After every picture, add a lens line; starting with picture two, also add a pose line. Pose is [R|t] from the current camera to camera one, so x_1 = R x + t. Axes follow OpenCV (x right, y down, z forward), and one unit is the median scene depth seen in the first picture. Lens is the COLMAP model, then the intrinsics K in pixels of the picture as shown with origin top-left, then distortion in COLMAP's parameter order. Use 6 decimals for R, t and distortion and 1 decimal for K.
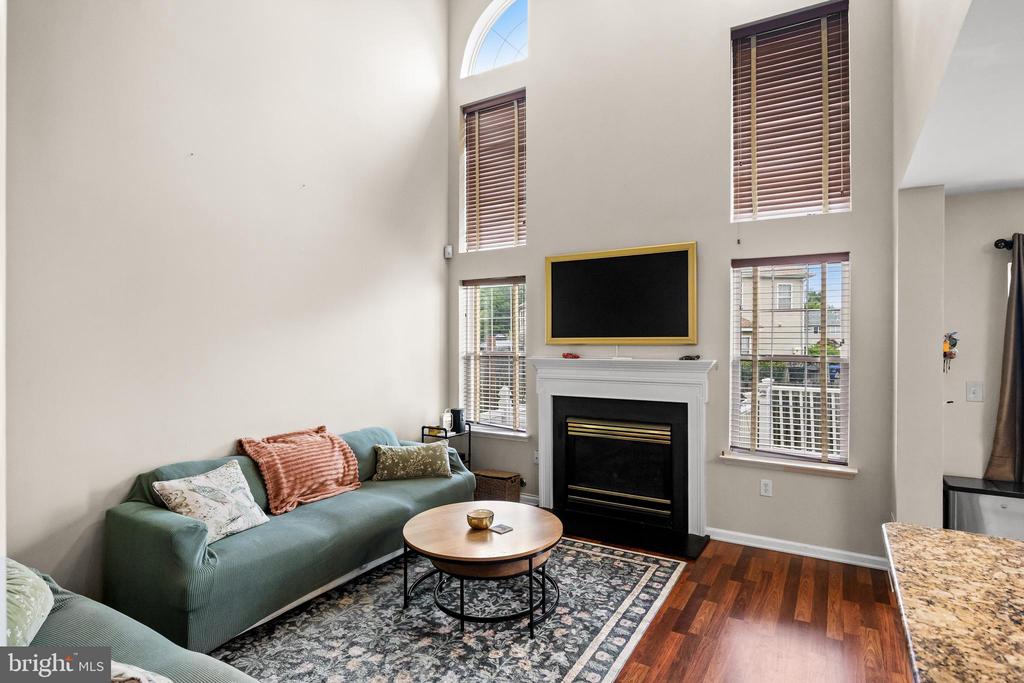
lens RADIAL K [[536.8, 0, 526.2], [0, 536.8, 347.3], [0, 0, 1]] dist [-0.006395, -0.000541]
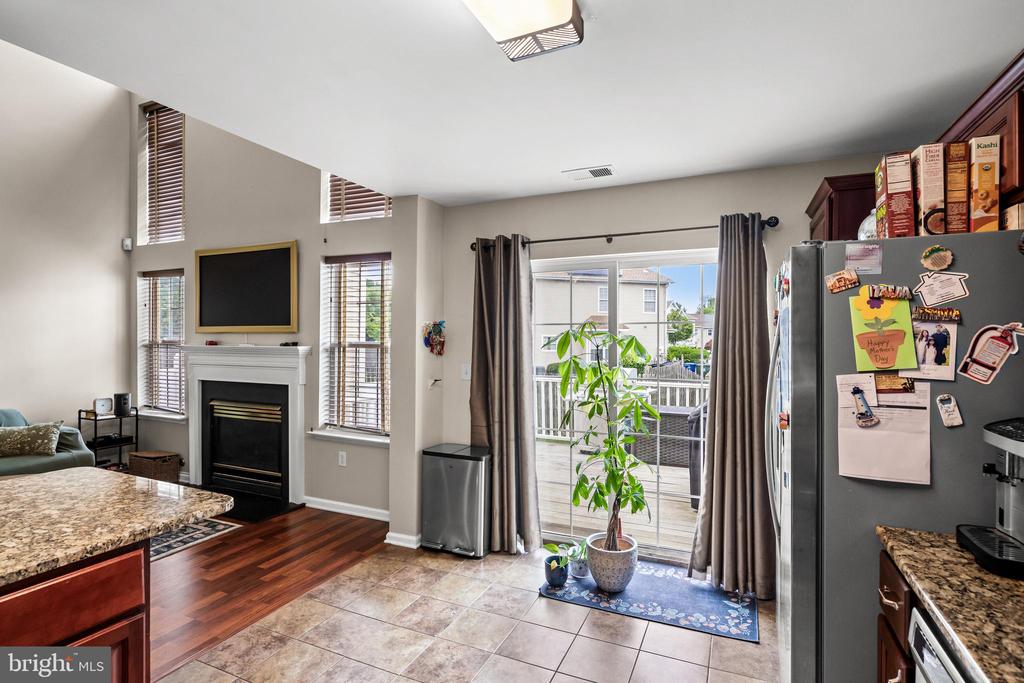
lens RADIAL K [[518.9, 0, 544.6], [0, 518.9, 348.7], [0, 0, 1]] dist [-0.012627, -0.000518]
pose [[0.991195, 0.006392, 0.132259, 0.633366], [-0.006824, 0.999973, 0.002808, 0.020918], [-0.132237, -0.003686, 0.991211, -0.119584]]
